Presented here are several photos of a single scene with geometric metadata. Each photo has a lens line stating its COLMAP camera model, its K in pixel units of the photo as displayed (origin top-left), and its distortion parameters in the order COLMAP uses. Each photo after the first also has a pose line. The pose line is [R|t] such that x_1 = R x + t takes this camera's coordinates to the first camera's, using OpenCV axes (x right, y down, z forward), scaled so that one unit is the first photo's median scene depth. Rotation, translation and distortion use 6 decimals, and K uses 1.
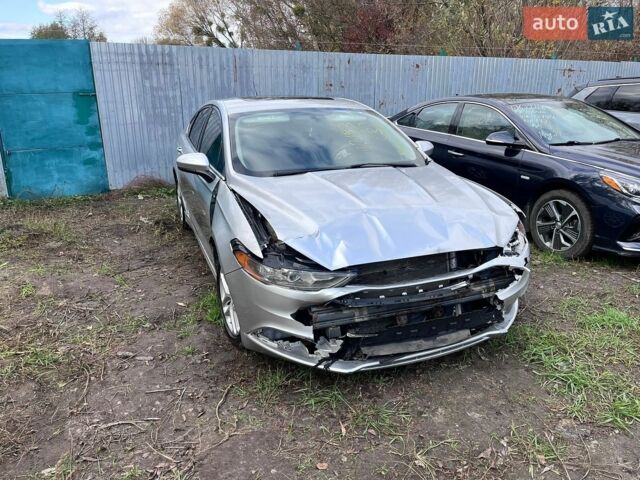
lens RADIAL K [[475.3, 0, 320.7], [0, 475.3, 242.0], [0, 0, 1]] dist [-0.000803, -0.008959]
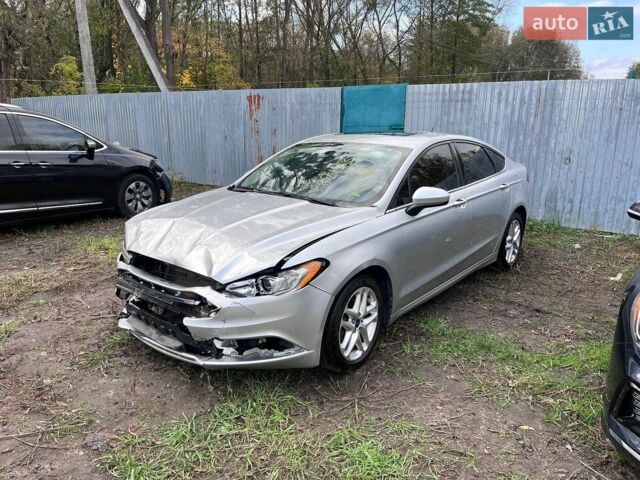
lens RADIAL K [[475.3, 0, 319.5], [0, 475.3, 237.6], [0, 0, 1]] dist [-0.000803, -0.008959]
pose [[0.494737, 0.206956, -0.844040, 0.471036], [-0.270745, 0.959599, 0.076593, -0.075491], [0.825792, 0.190626, 0.530782, 0.229954]]
